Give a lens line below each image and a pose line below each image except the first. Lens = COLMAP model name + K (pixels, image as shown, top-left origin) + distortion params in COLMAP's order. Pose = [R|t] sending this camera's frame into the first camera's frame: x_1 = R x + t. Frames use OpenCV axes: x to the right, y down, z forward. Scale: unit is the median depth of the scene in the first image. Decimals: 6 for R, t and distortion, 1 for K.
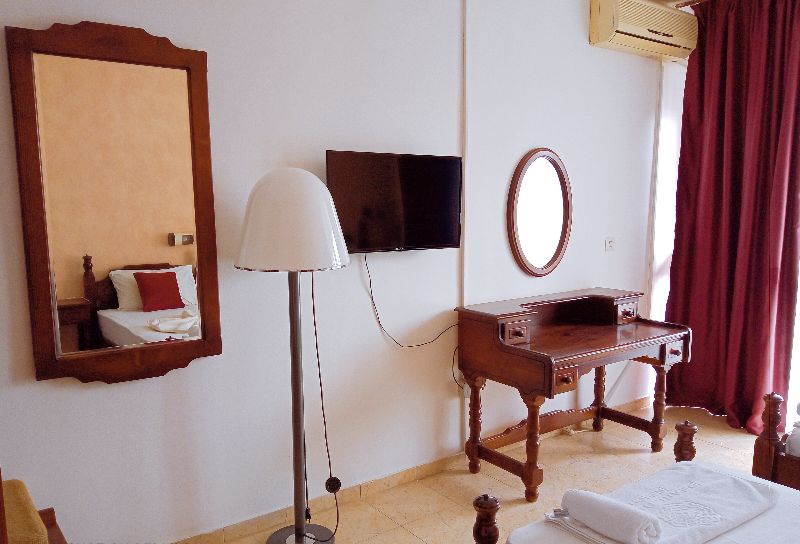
lens RADIAL K [[630.3, 0, 400.0], [0, 630.3, 272.0], [0, 0, 1]] dist [0.000033, -0.000419]
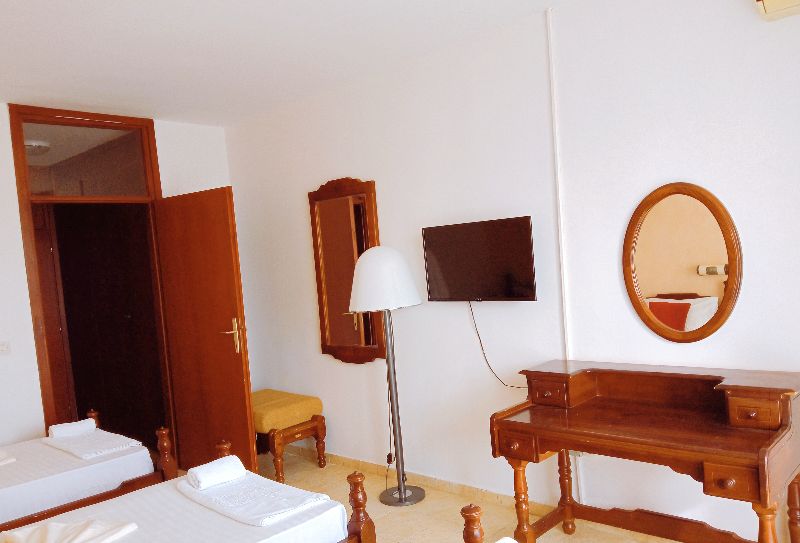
lens RADIAL K [[630.3, 0, 400.0], [0, 630.3, 271.5], [0, 0, 1]] dist [0.000033, -0.000419]
pose [[0.182862, 0.016970, -0.982992, 1.090233], [-0.029709, 0.999490, 0.011728, -0.095592], [0.982690, 0.027059, 0.183273, 0.603305]]
